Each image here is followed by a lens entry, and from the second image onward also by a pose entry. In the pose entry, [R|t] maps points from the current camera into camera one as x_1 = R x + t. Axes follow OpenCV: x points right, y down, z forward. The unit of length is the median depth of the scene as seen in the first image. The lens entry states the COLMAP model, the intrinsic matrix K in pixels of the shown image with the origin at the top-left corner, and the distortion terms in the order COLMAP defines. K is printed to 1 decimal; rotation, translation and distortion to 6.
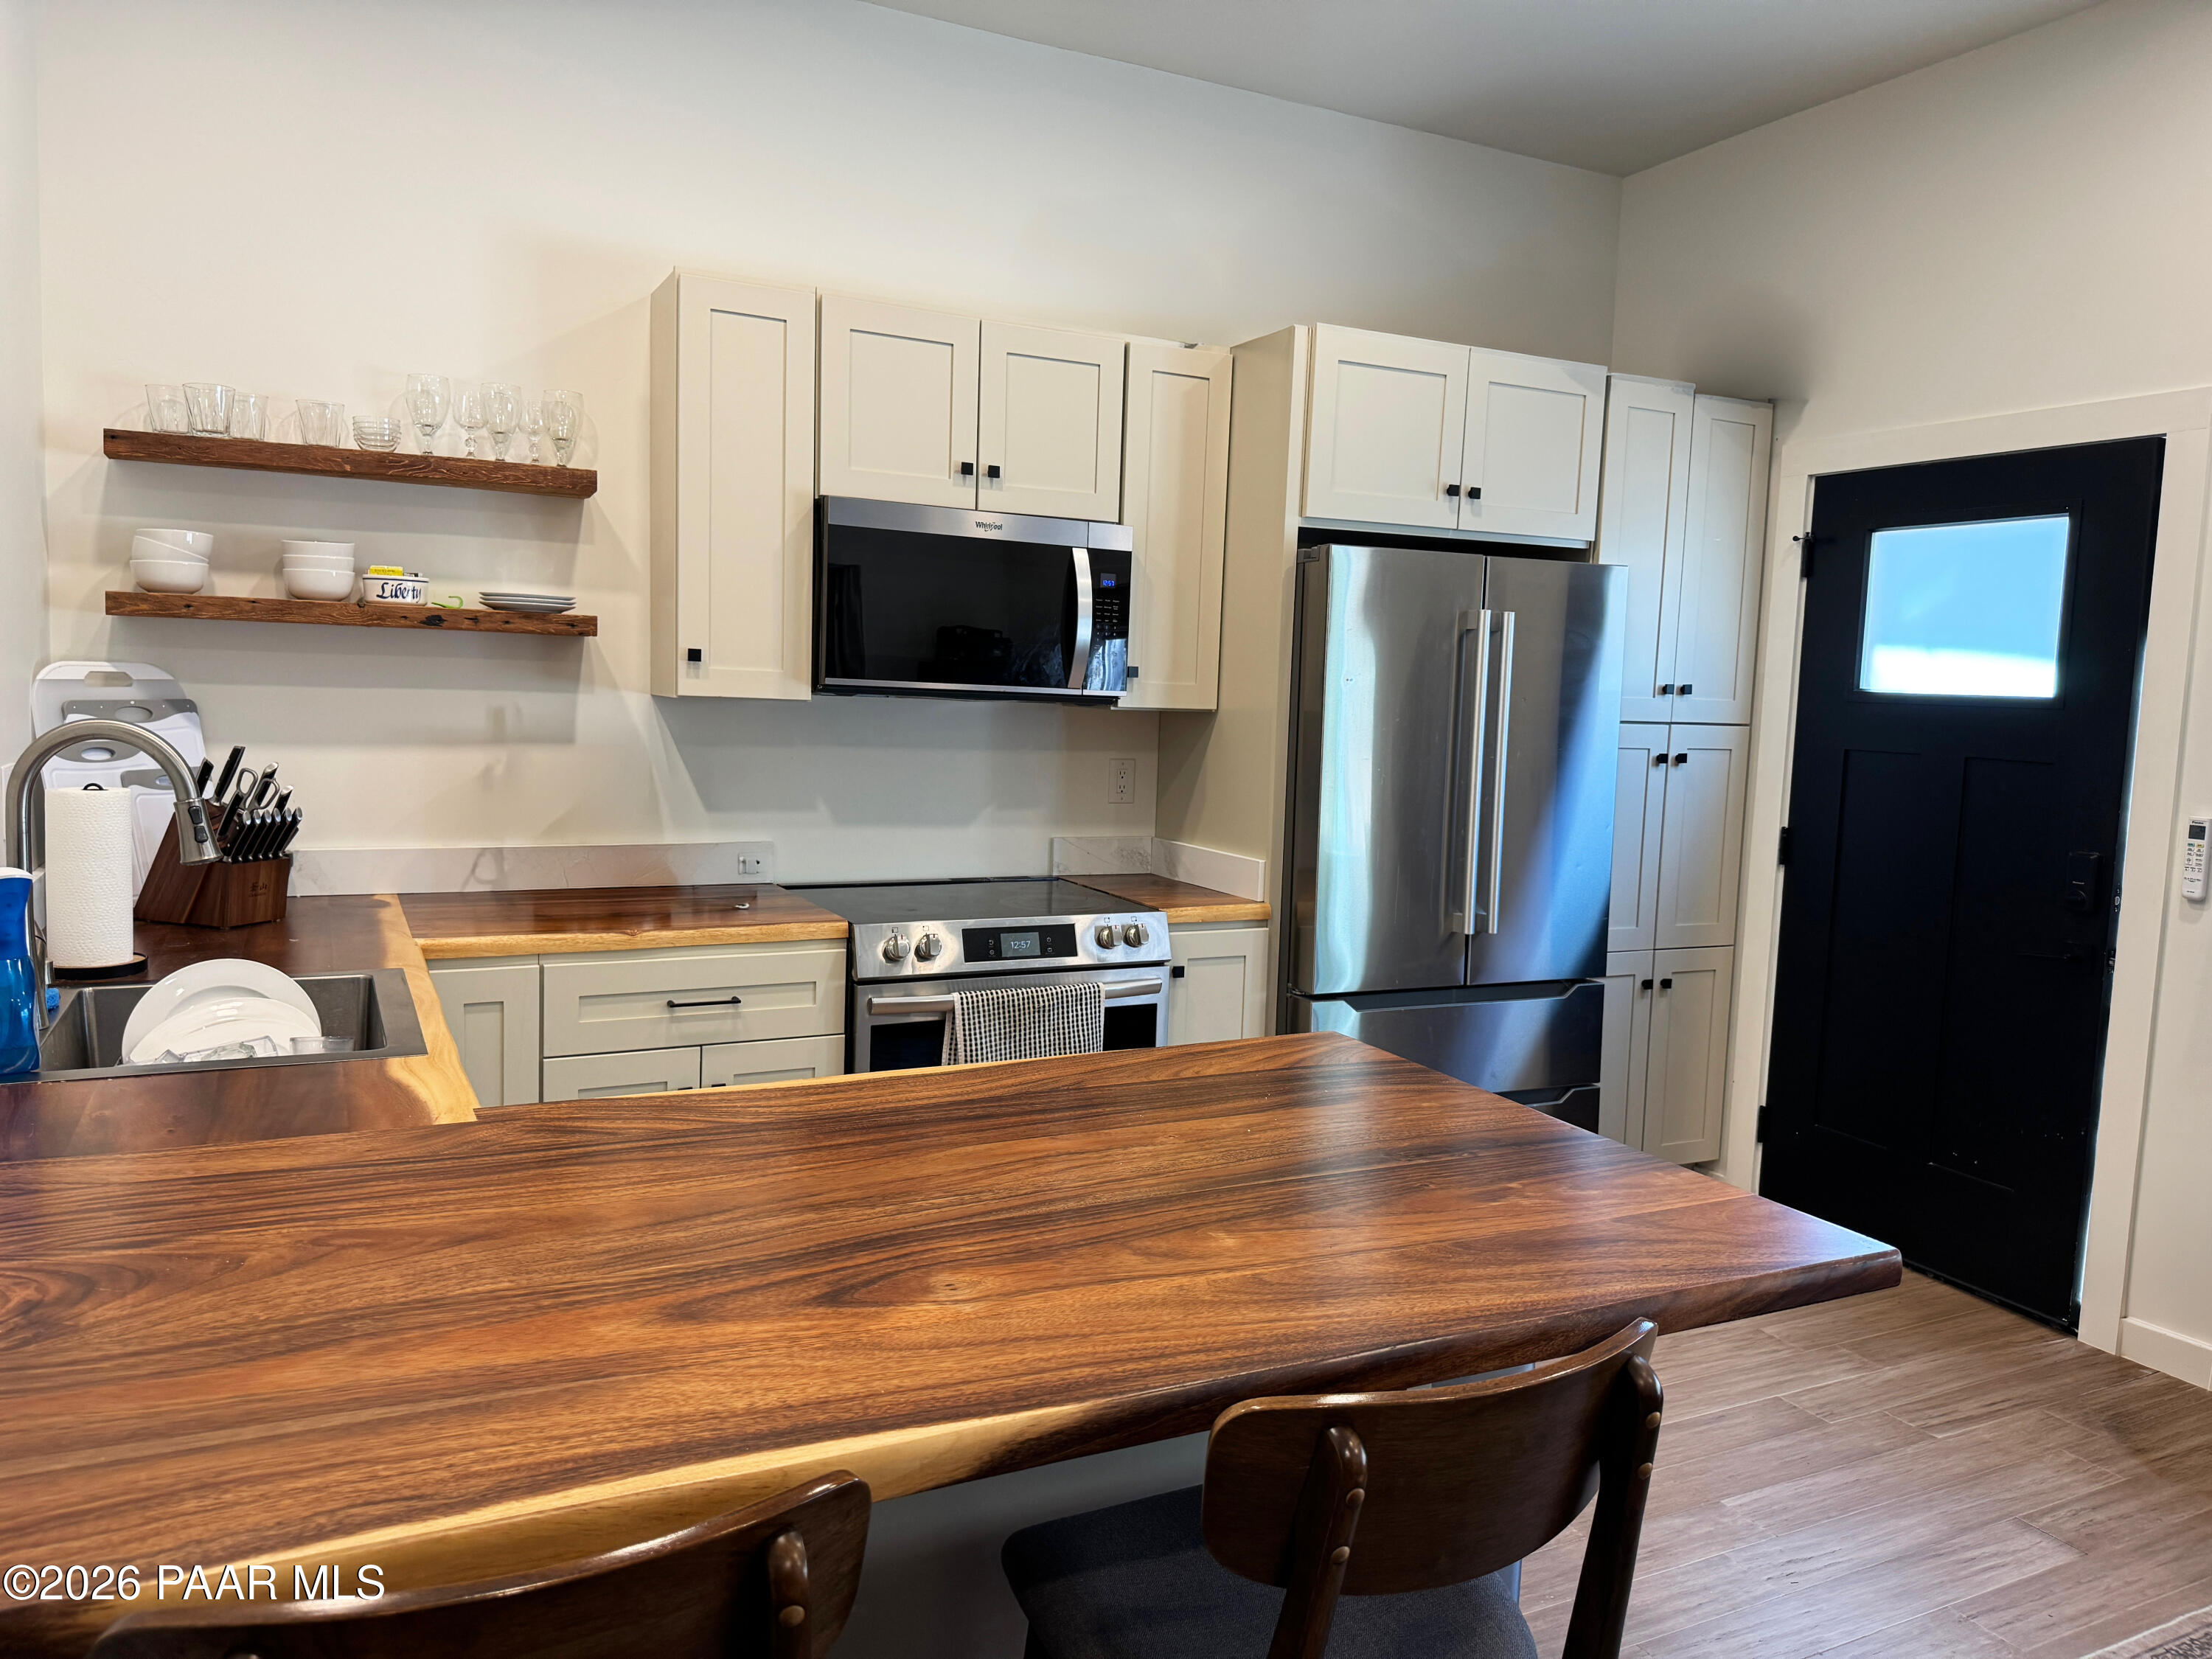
lens RADIAL K [[1550.3, 0, 1092.4], [0, 1550.3, 830.1], [0, 0, 1]] dist [0.153268, -0.254367]
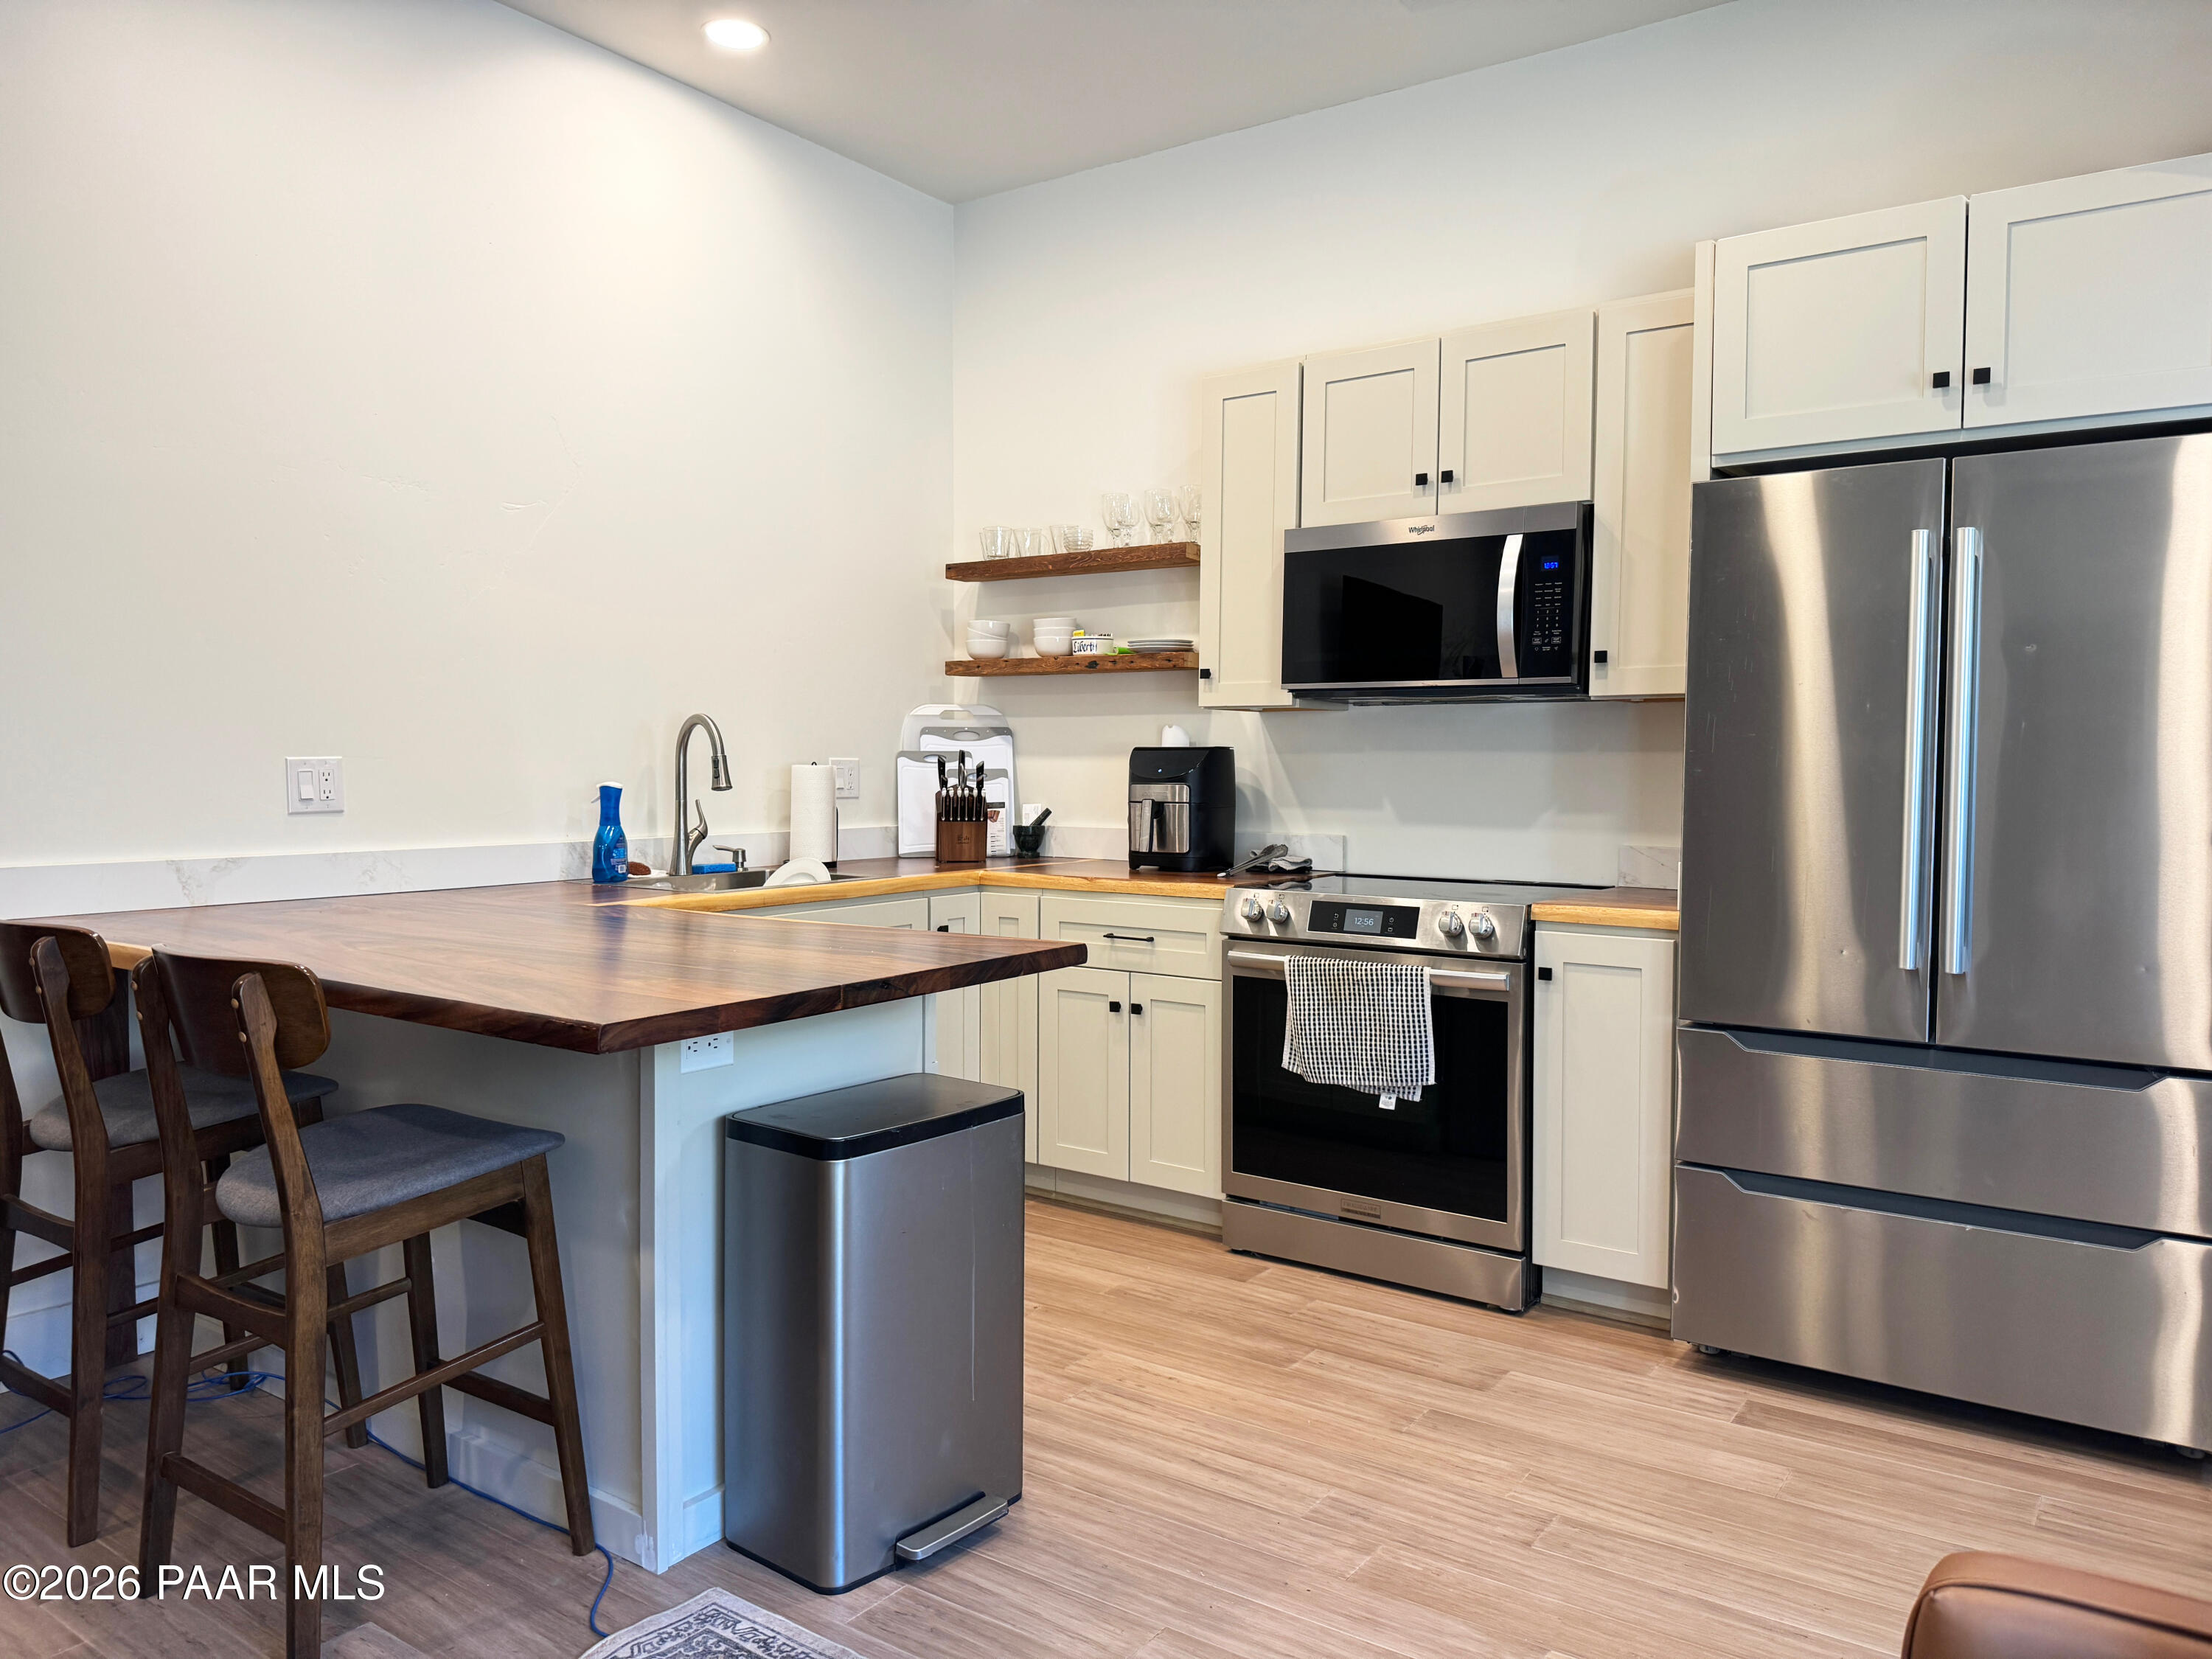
lens RADIAL K [[1550.3, 0, 1092.4], [0, 1550.3, 830.1], [0, 0, 1]] dist [0.153268, -0.254367]
pose [[0.462103, 0.007844, -0.886791, 0.740051], [-0.073486, 0.996861, -0.029476, 0.052175], [0.883776, 0.078788, 0.461229, 0.318627]]
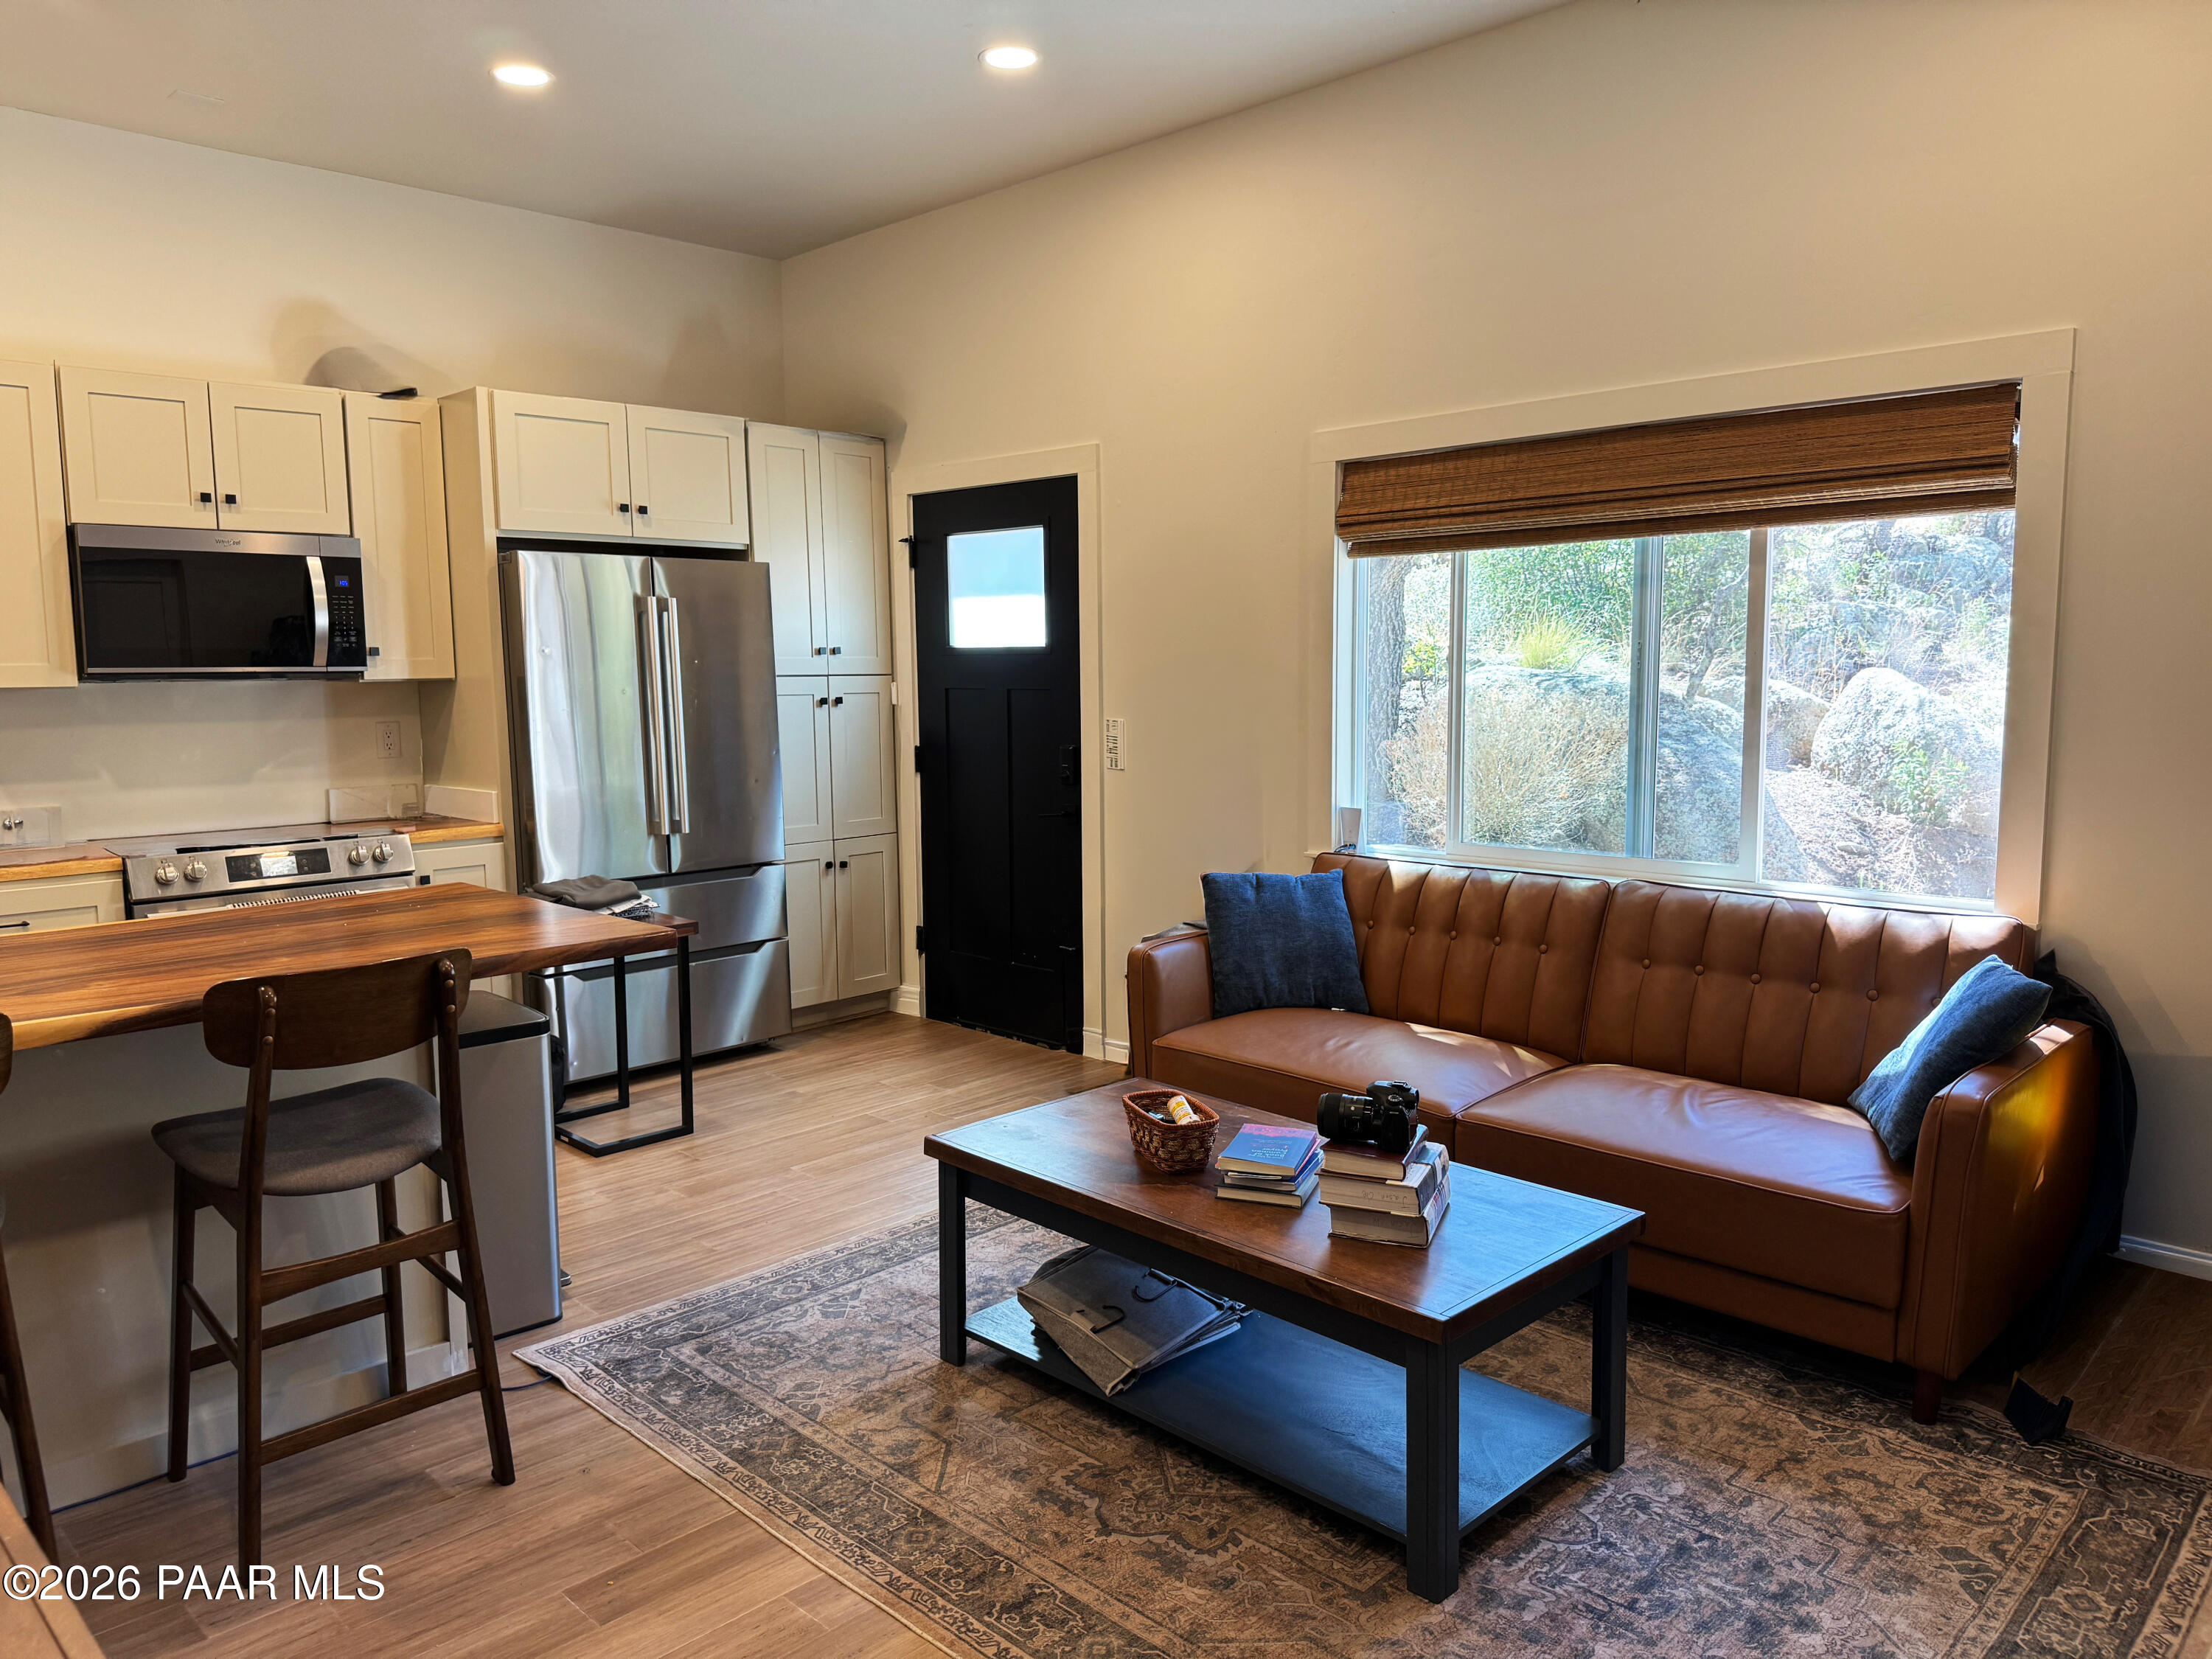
lens RADIAL K [[1550.3, 0, 1092.4], [0, 1550.3, 830.1], [0, 0, 1]] dist [0.153268, -0.254367]
pose [[0.947682, -0.083492, 0.308103, 0.176707], [0.080602, 0.996501, 0.022118, 0.063958], [-0.308871, 0.003873, 0.951096, -0.425060]]
